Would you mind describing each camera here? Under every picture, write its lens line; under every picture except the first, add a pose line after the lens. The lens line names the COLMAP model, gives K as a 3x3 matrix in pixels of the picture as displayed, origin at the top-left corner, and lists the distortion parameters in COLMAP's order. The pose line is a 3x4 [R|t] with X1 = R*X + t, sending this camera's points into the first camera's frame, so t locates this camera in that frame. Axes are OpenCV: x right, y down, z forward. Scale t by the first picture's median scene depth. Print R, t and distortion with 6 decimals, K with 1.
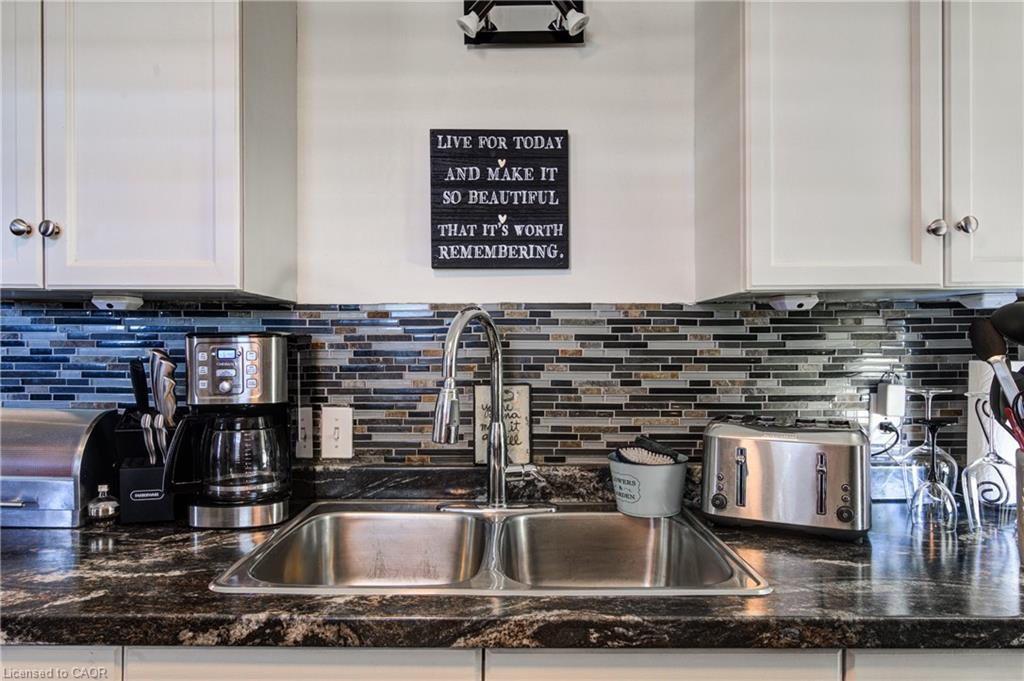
lens RADIAL K [[658.6, 0, 510.3], [0, 658.6, 344.4], [0, 0, 1]] dist [0.001206, -0.002047]
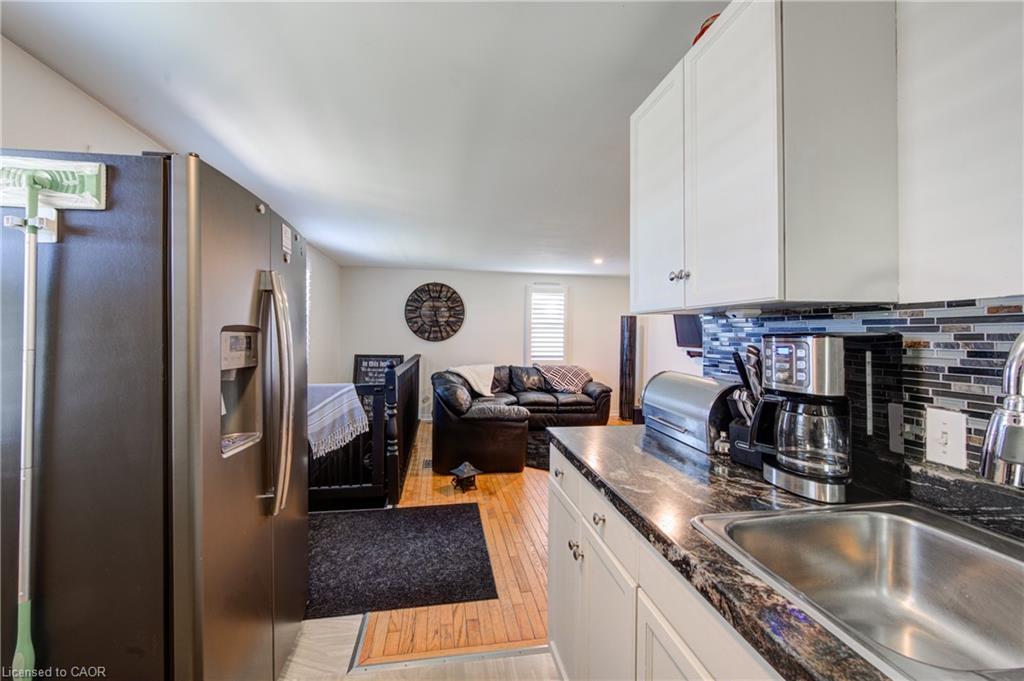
lens RADIAL K [[406.3, 0, 503.3], [0, 406.3, 331.6], [0, 0, 1]] dist [-0.007987, -0.000748]
pose [[0.149860, -0.007421, -0.988679, 0.221414], [0.003666, 0.999969, -0.006950, -0.016296], [0.988700, -0.002583, 0.149883, 0.305628]]
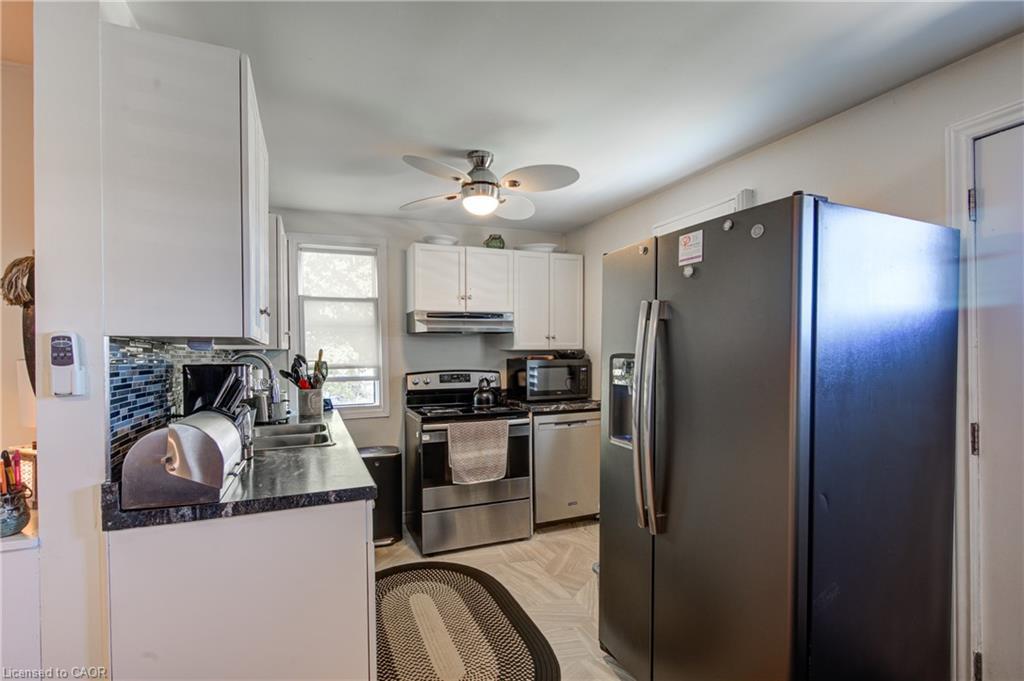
lens RADIAL K [[481.6, 0, 503.4], [0, 481.6, 358.2], [0, 0, 1]] dist [0.023529, -0.005677]
pose [[-0.372267, -0.001460, 0.928125, -1.885979], [0.005586, 0.999977, 0.003813, -0.030376], [-0.928109, 0.006604, -0.372250, 0.713613]]
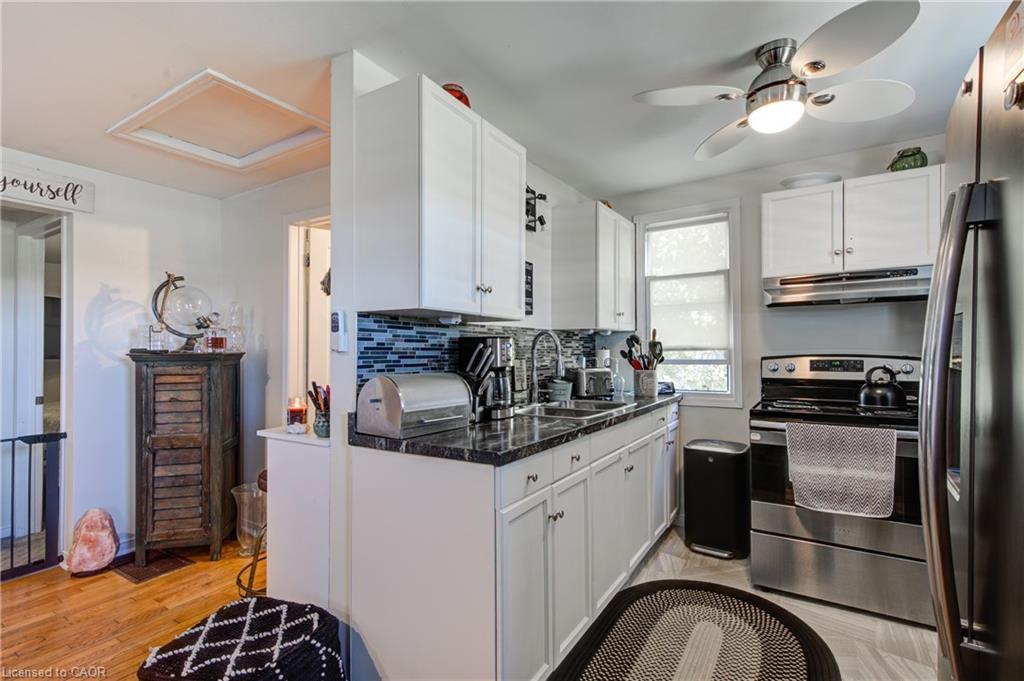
lens RADIAL K [[481.6, 0, 506.9], [0, 481.6, 347.7], [0, 0, 1]] dist [0.023529, -0.005677]
pose [[0.533714, 0.005561, 0.845647, -1.671272], [-0.000623, 0.999981, -0.006183, 0.029187], [-0.845665, 0.002774, 0.533707, 0.050308]]
